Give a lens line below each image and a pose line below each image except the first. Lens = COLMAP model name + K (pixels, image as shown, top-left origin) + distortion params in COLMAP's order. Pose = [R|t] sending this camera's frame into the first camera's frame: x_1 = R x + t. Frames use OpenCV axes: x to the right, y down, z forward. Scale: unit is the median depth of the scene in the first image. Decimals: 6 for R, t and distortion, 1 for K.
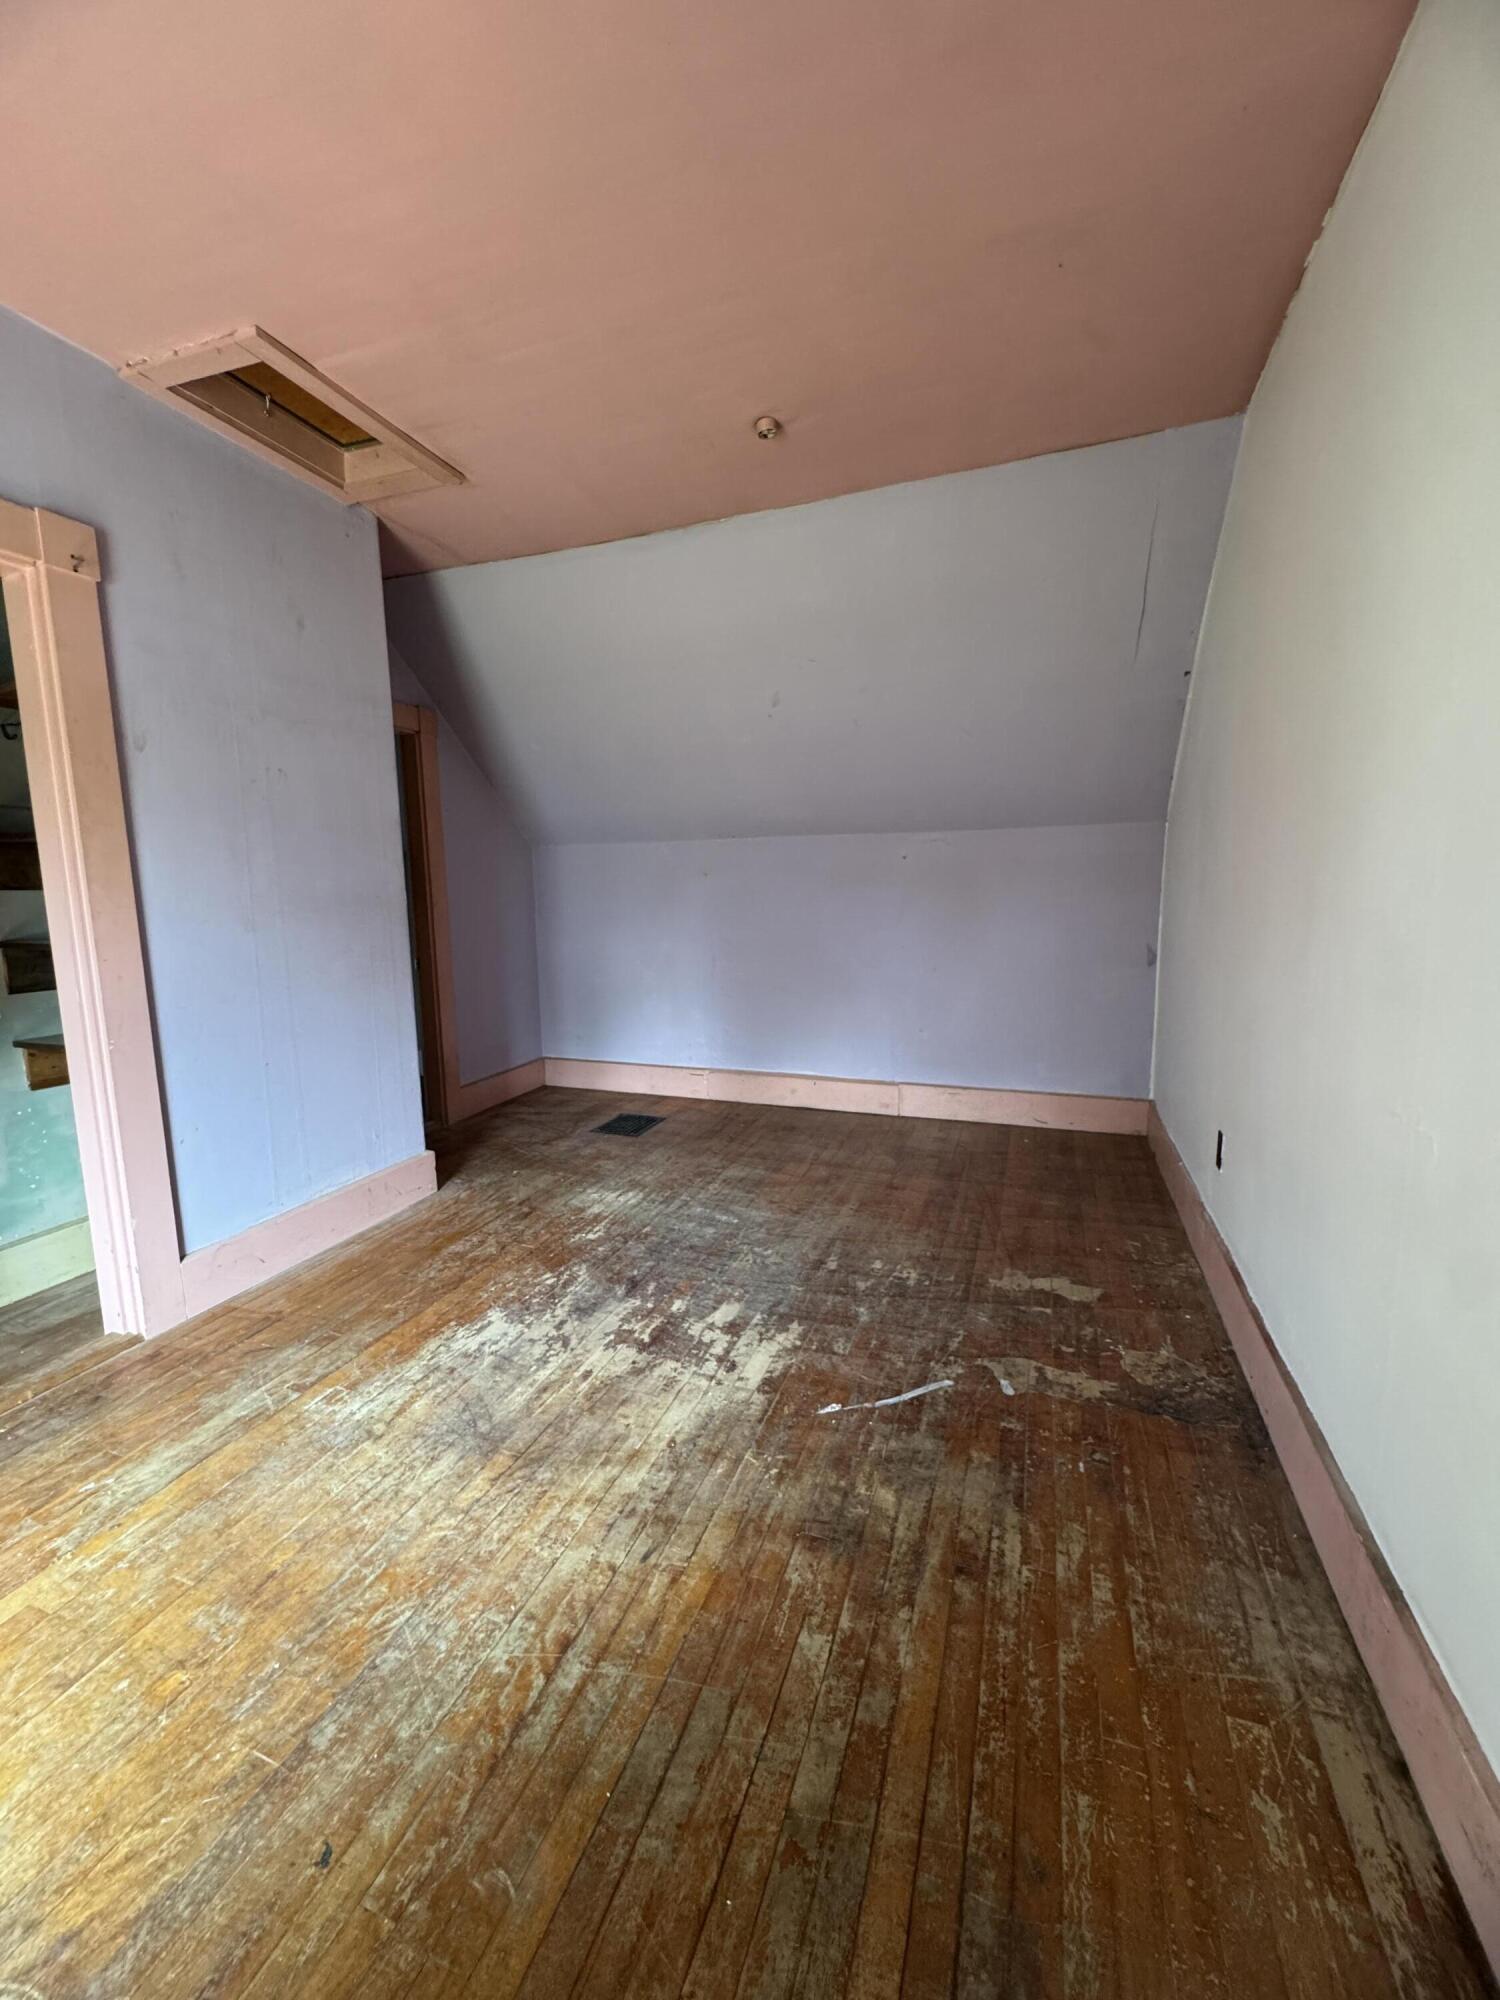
lens RADIAL K [[796.9, 0, 751.8], [0, 796.9, 999.6], [0, 0, 1]] dist [-0.003657, 0.000736]
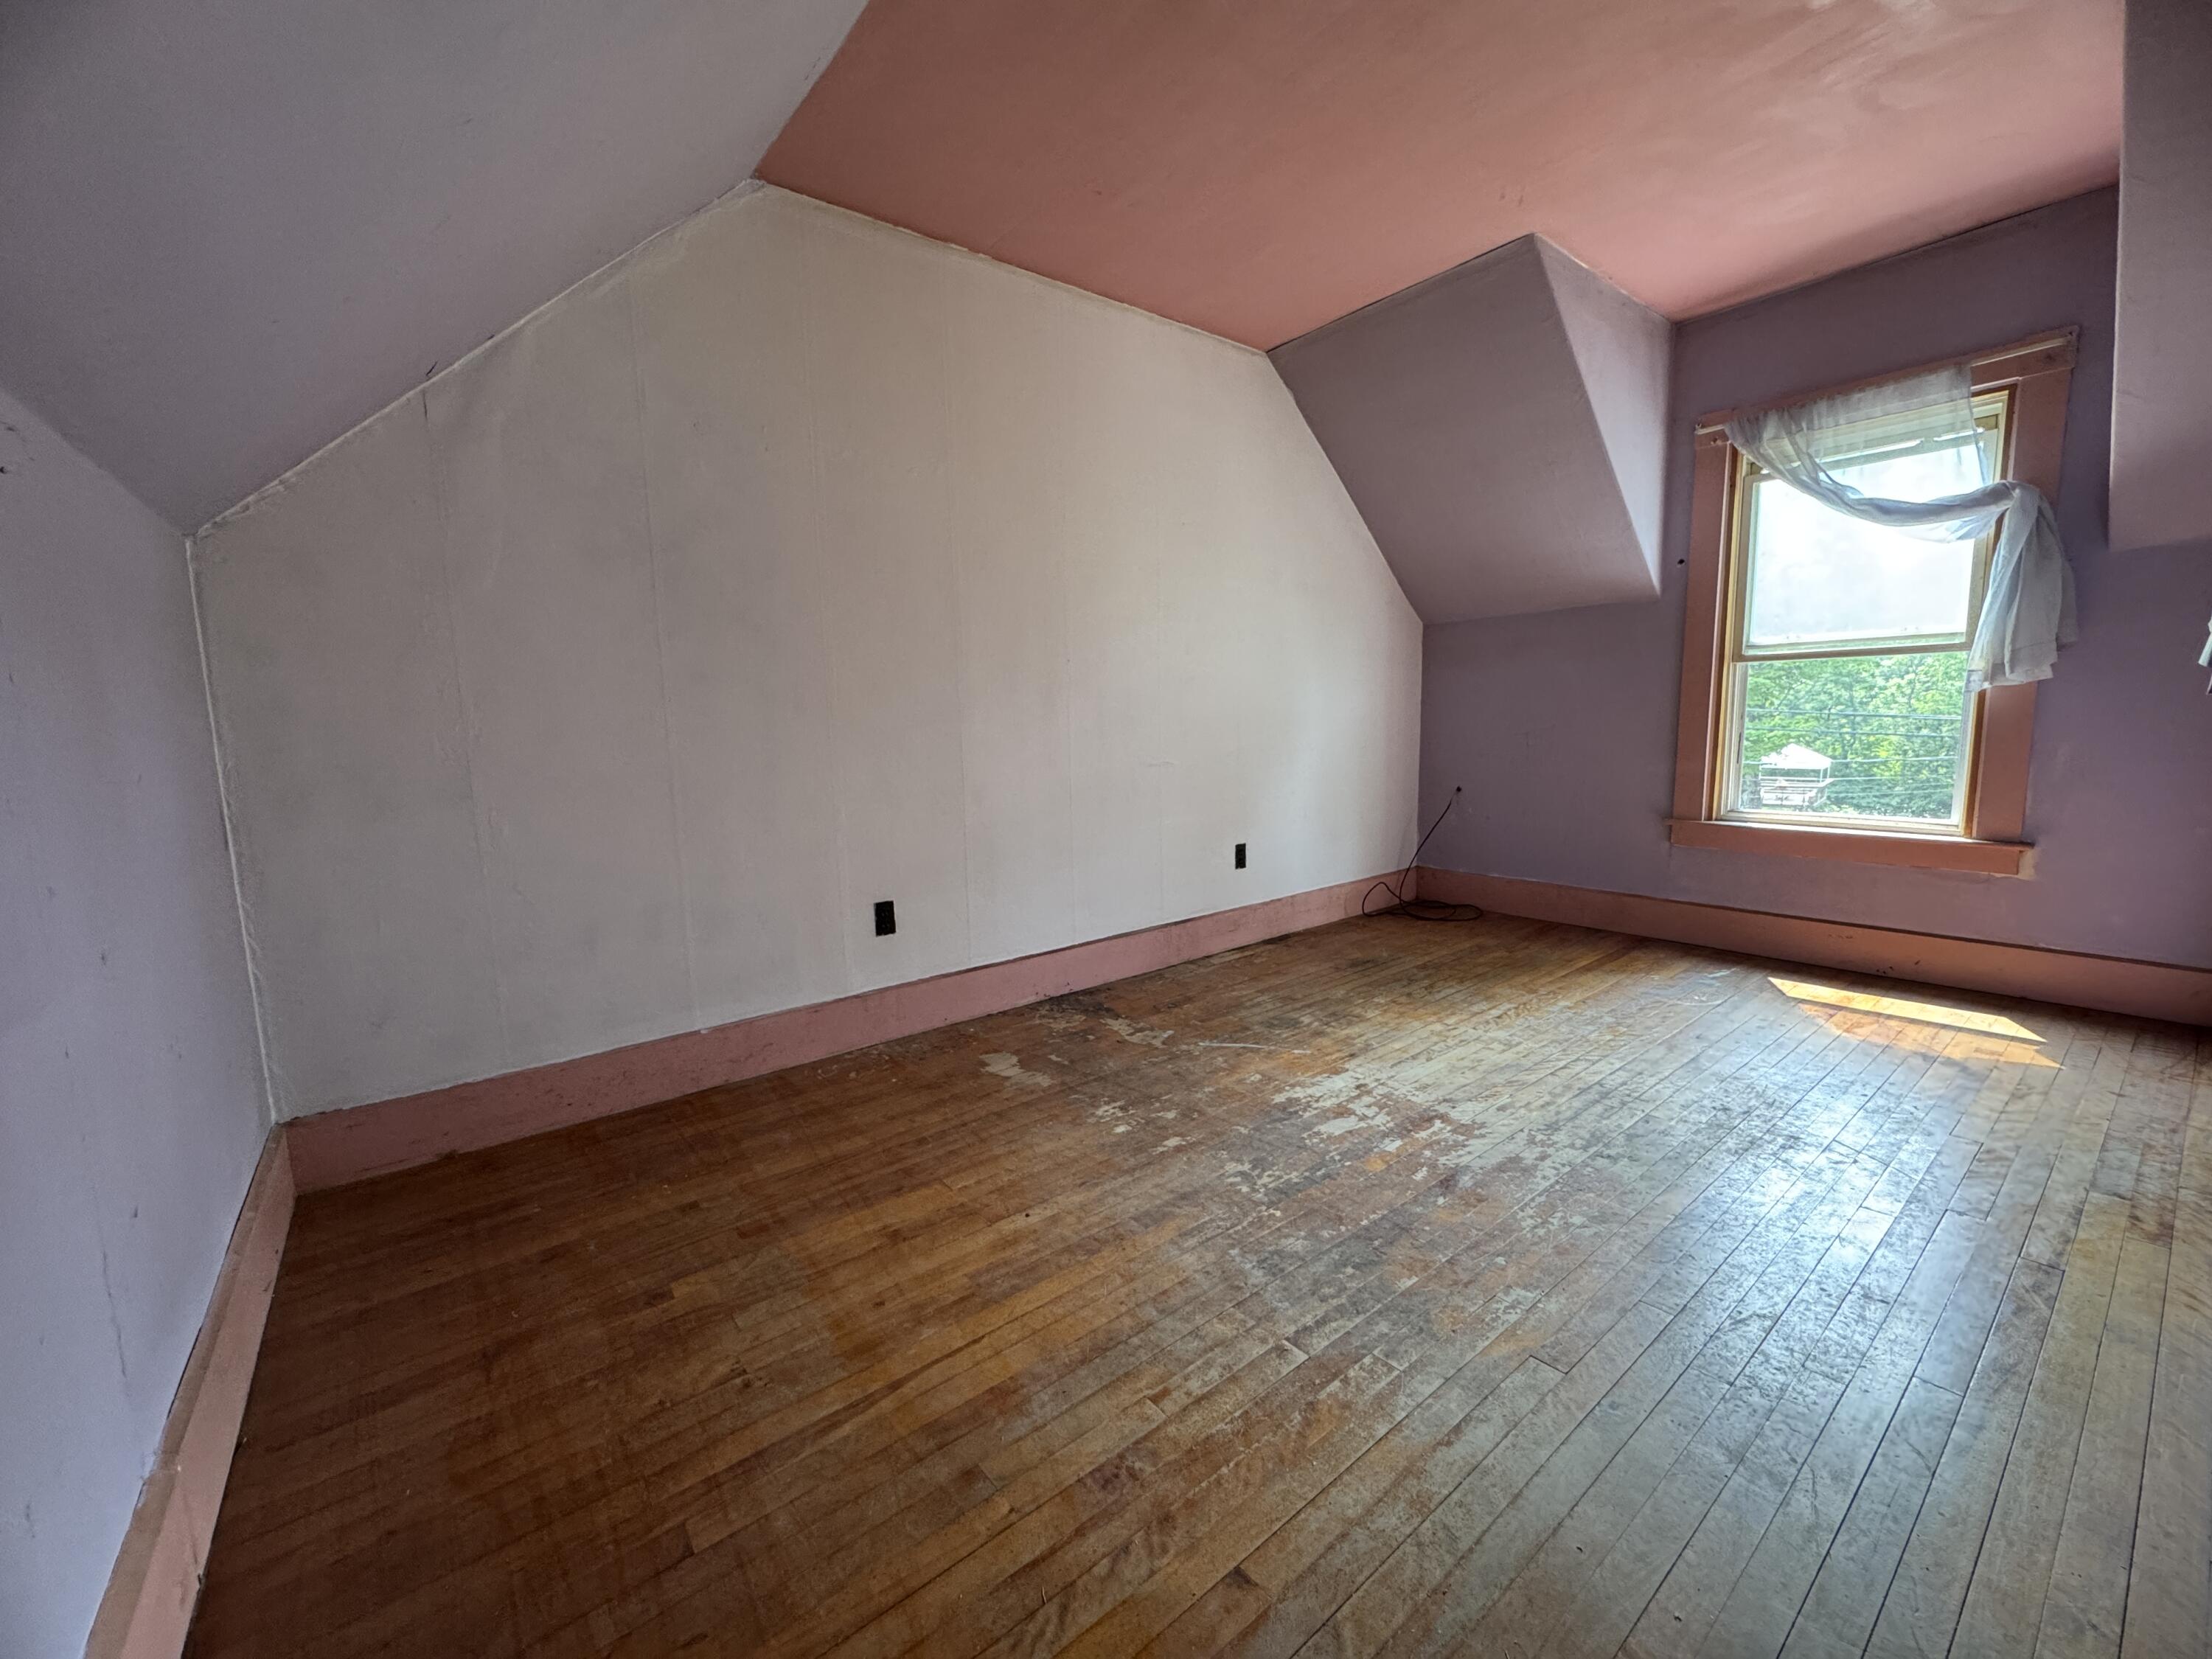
lens RADIAL K [[881.4, 0, 1103.8], [0, 881.4, 833.0], [0, 0, 1]] dist [-0.003657, 0.000736]
pose [[-0.845329, -0.032403, 0.533263, -0.339842], [0.115806, 0.963313, 0.242111, -0.199535], [-0.521544, 0.266418, -0.810564, 1.942851]]
